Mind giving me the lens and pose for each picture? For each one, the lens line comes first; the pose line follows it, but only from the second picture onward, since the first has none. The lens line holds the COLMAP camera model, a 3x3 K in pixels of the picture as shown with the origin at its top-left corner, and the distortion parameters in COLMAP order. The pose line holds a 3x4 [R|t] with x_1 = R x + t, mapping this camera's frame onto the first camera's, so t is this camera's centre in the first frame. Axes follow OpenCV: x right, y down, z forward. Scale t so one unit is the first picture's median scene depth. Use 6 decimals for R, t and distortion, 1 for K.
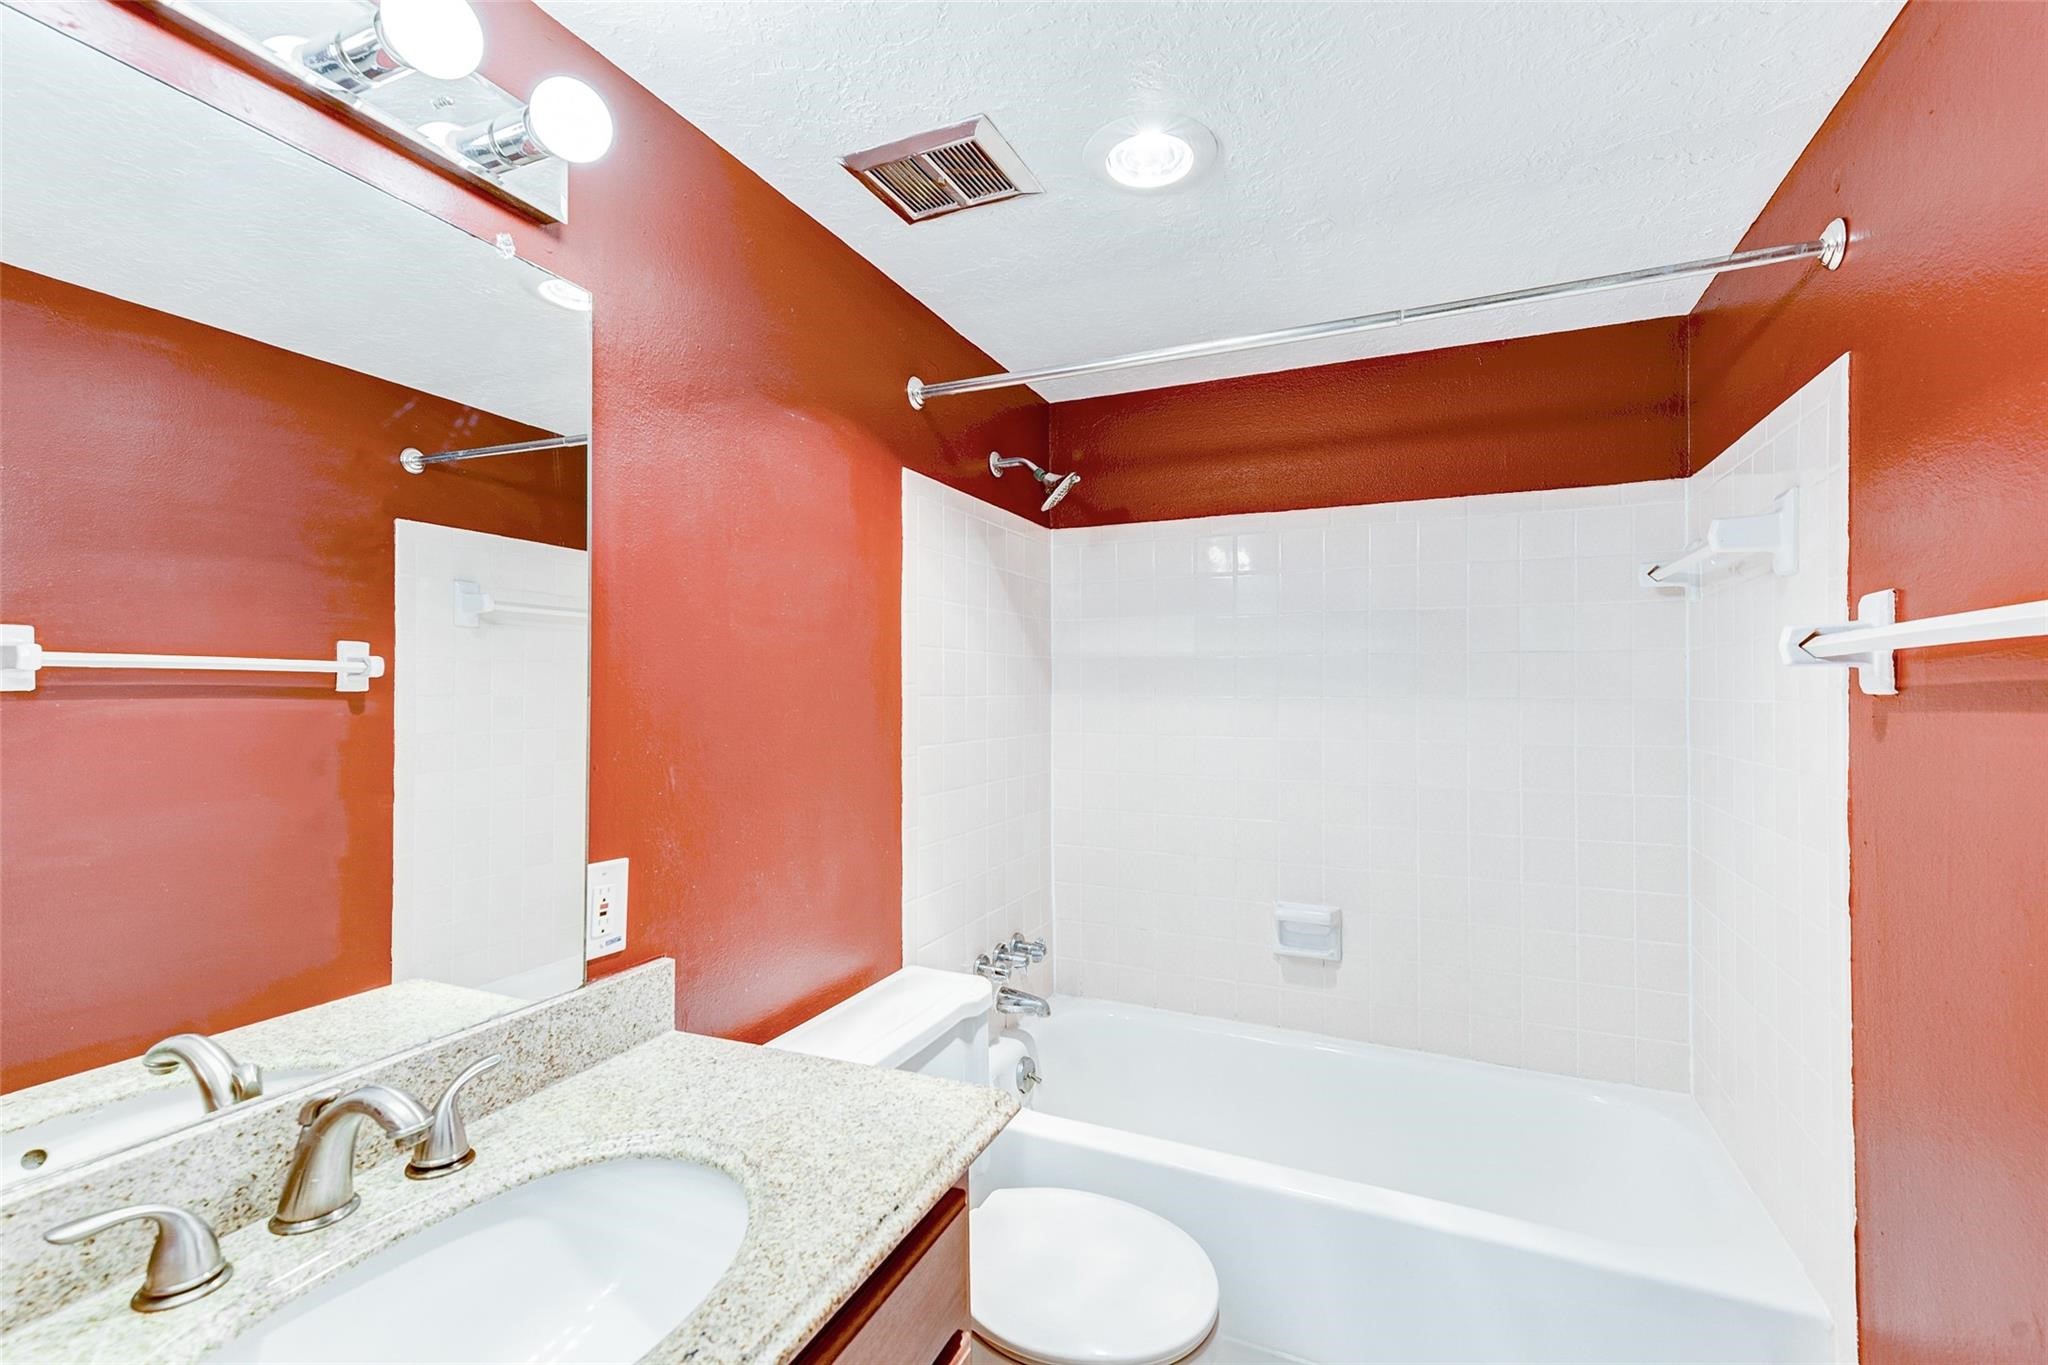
lens RADIAL K [[887.2, 0, 1035.3], [0, 887.2, 695.6], [0, 0, 1]] dist [0.024202, -0.006813]
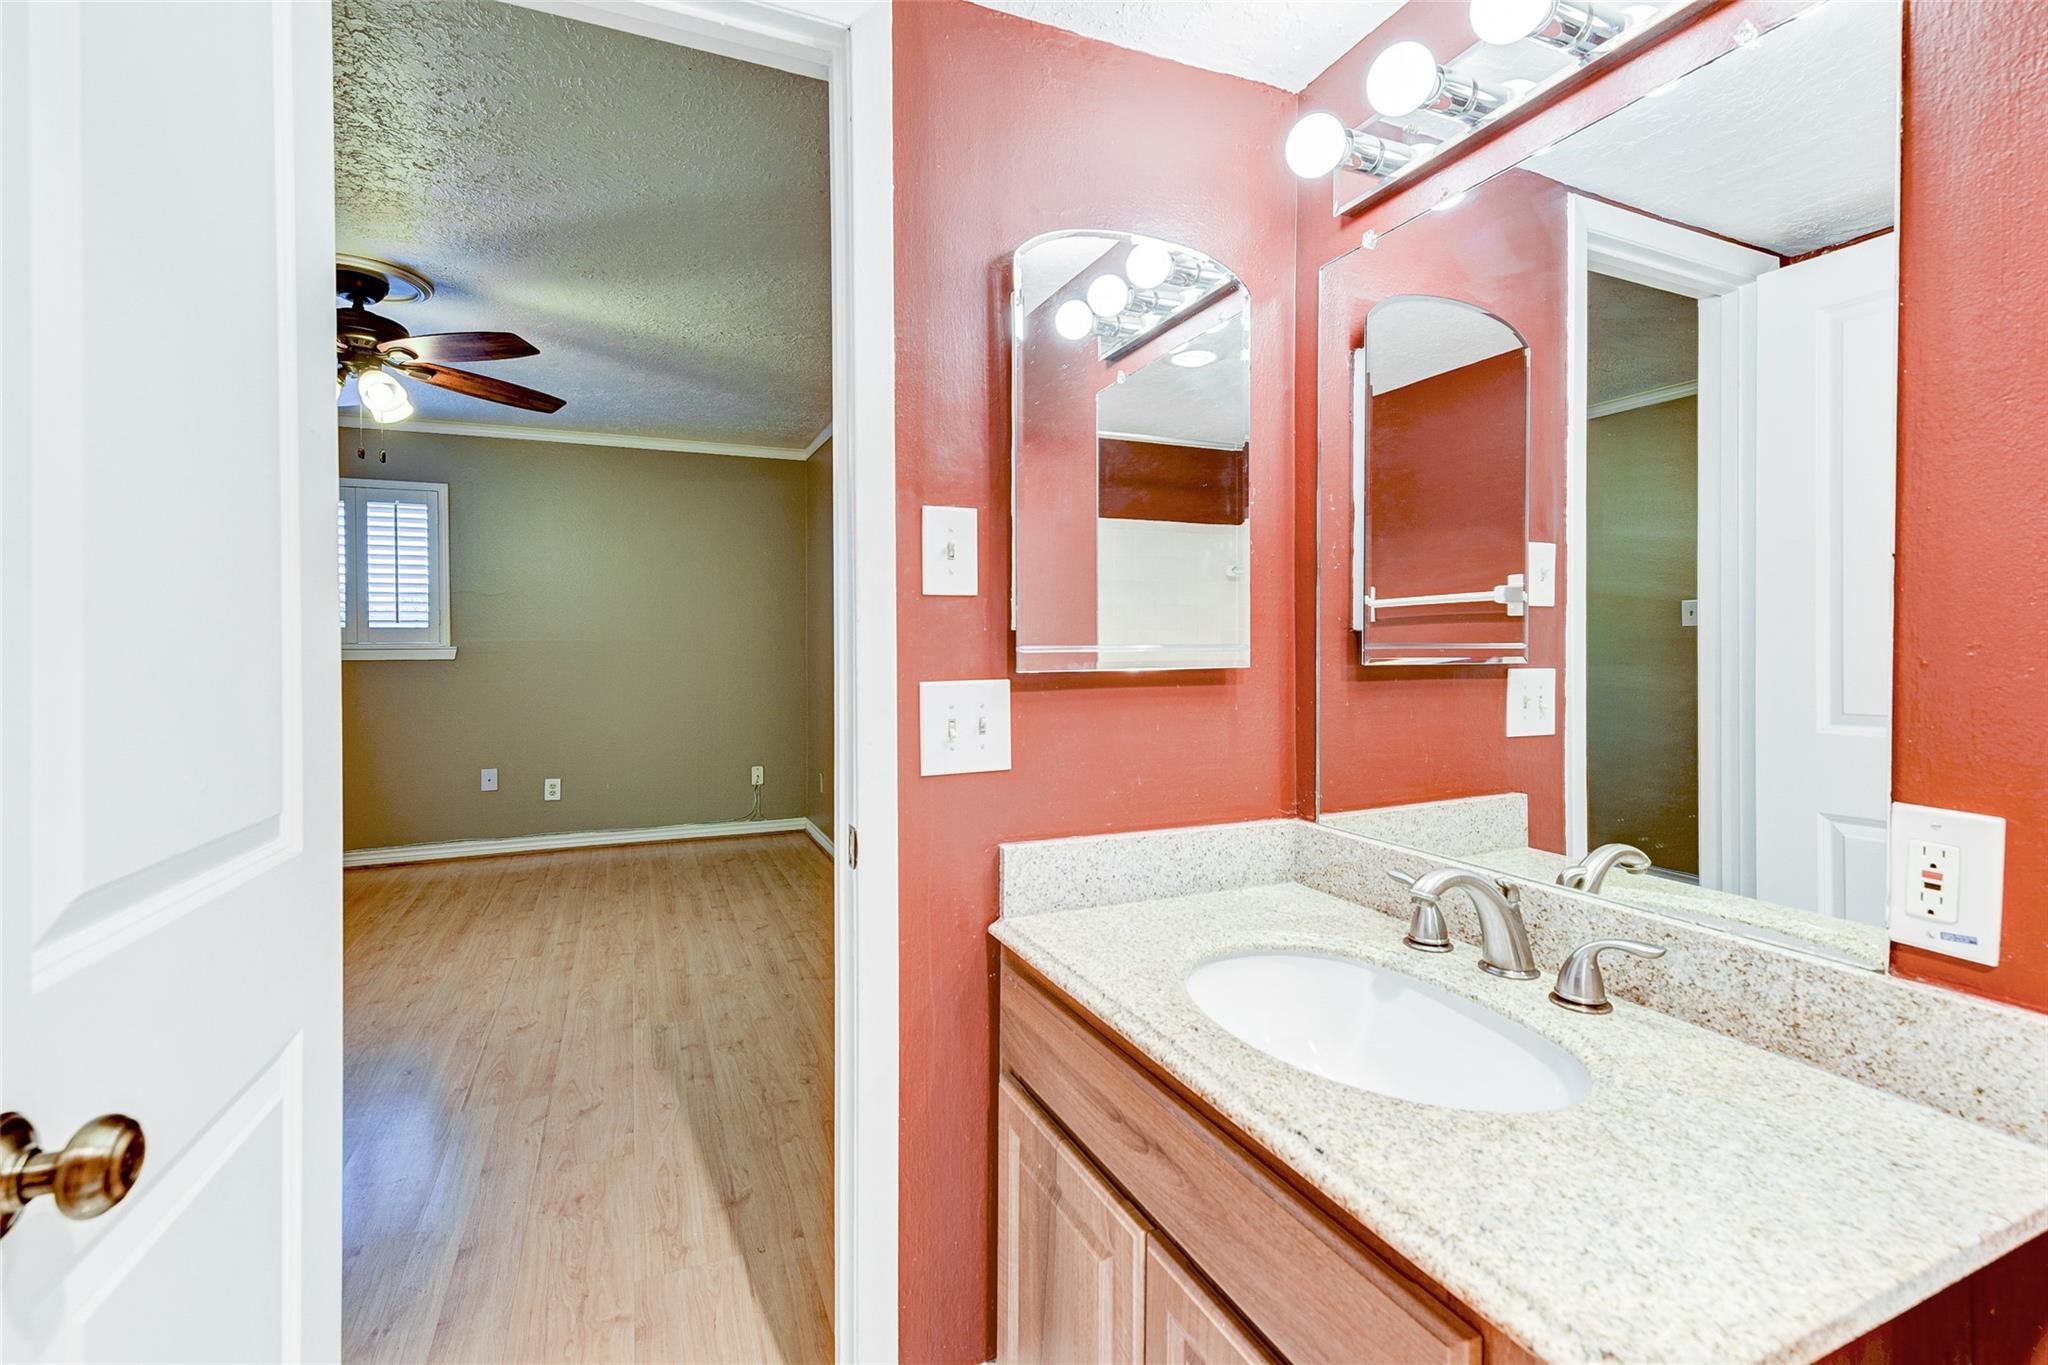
lens RADIAL K [[887.2, 0, 1023.4], [0, 887.2, 662.0], [0, 0, 1]] dist [0.024202, -0.006813]
pose [[-0.671168, 0.016441, -0.741123, 0.413888], [-0.002846, 0.999689, 0.024755, 0.058477], [0.741300, 0.018724, -0.670913, 0.859929]]
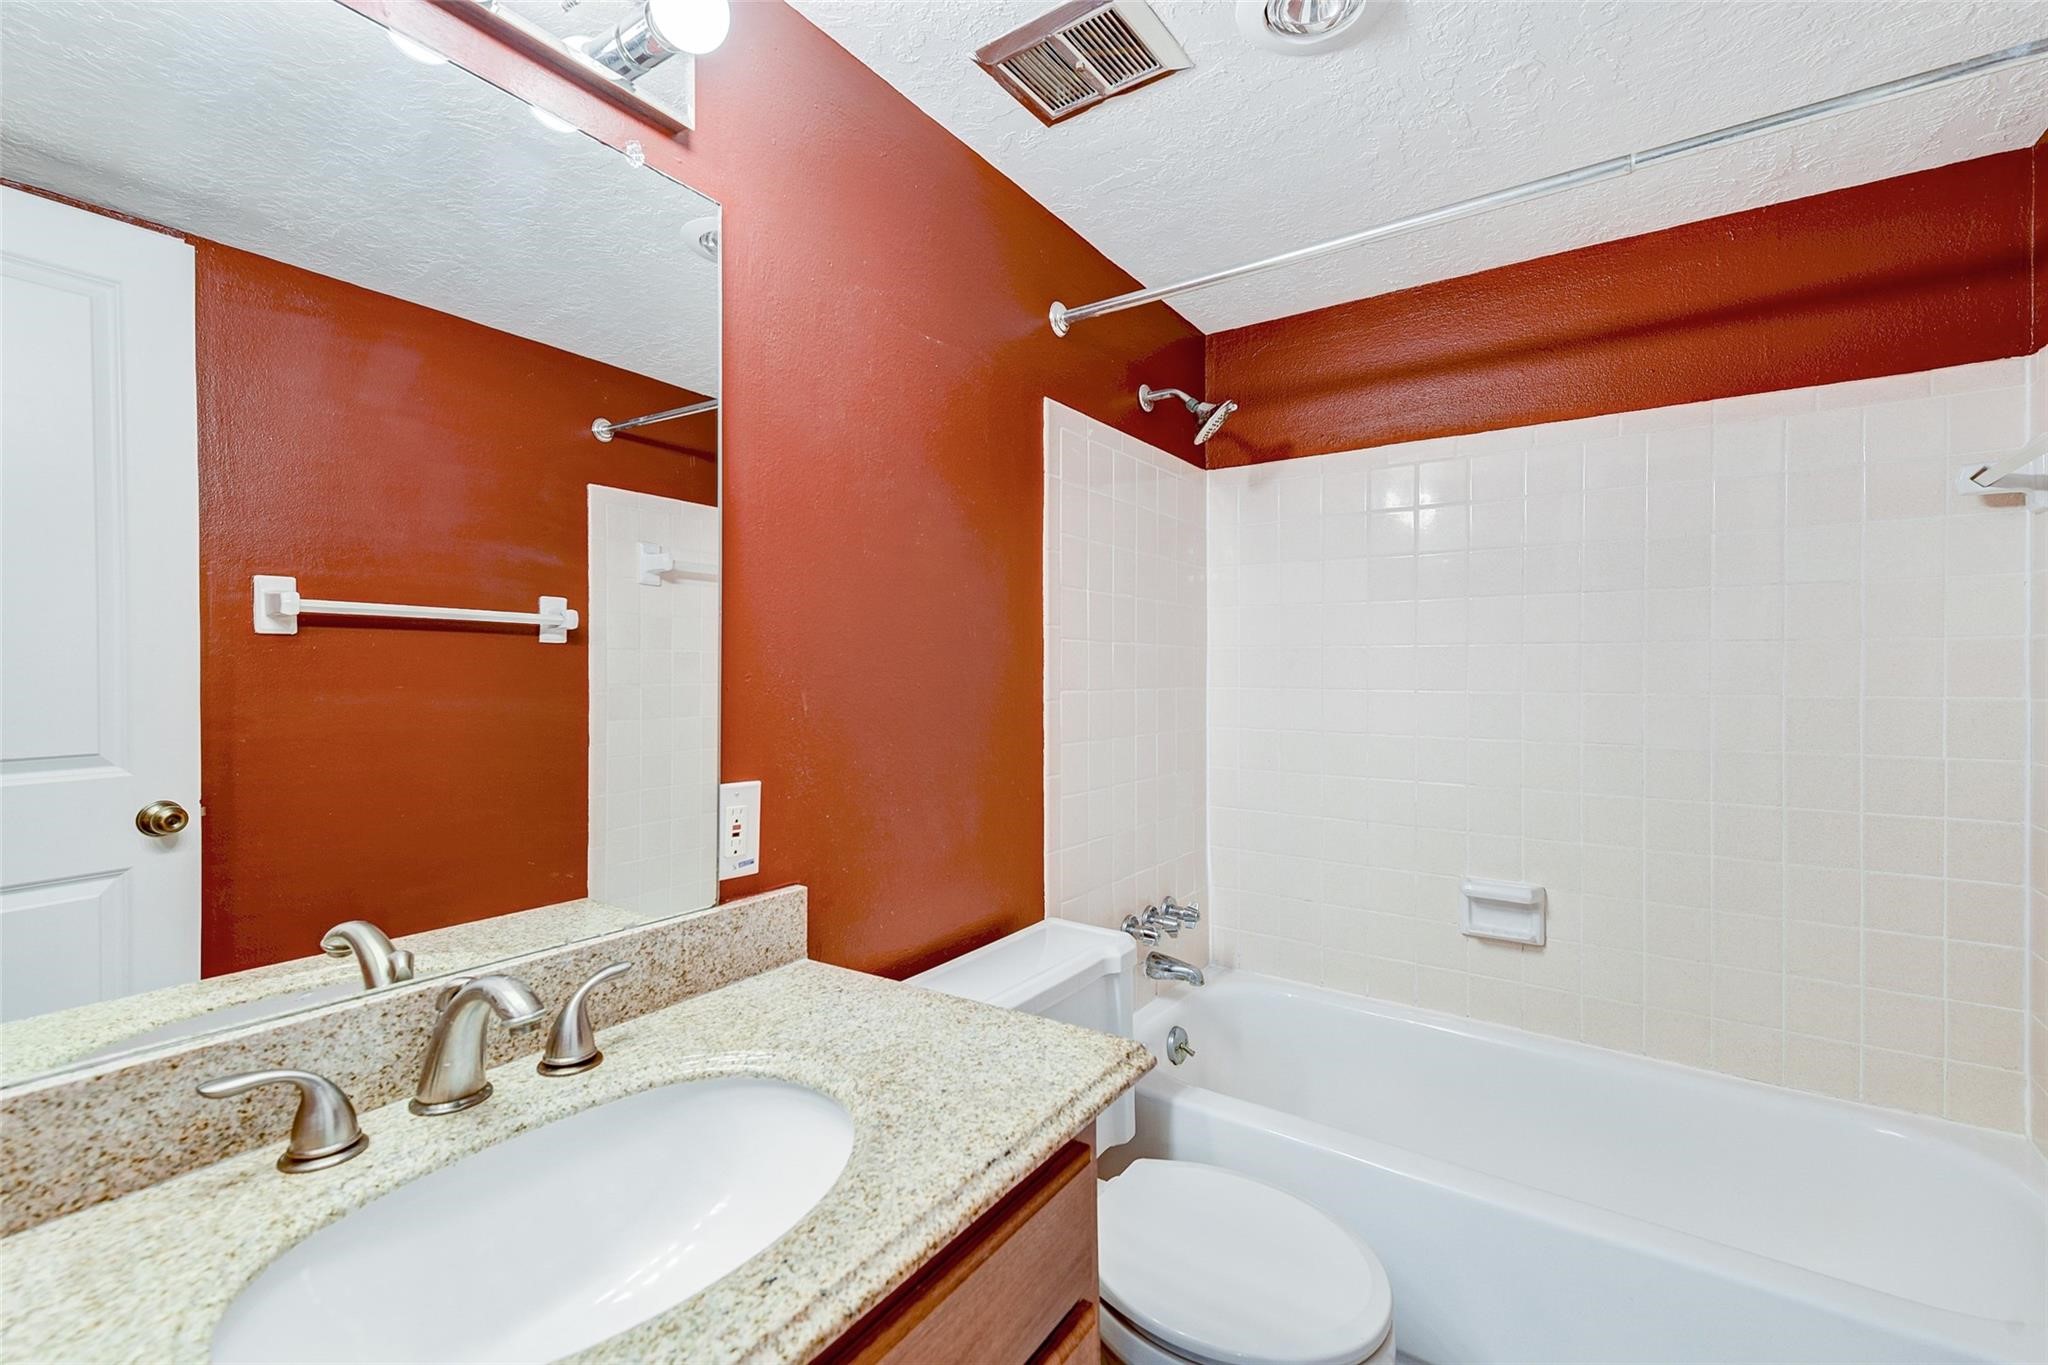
lens RADIAL K [[887.2, 0, 1028.0], [0, 887.2, 677.4], [0, 0, 1]] dist [0.024202, -0.006813]
pose [[0.982020, 0.002549, -0.188762, 0.020942], [-0.001765, 0.999989, 0.004318, 0.058011], [0.188771, -0.003907, 0.982013, 0.079565]]
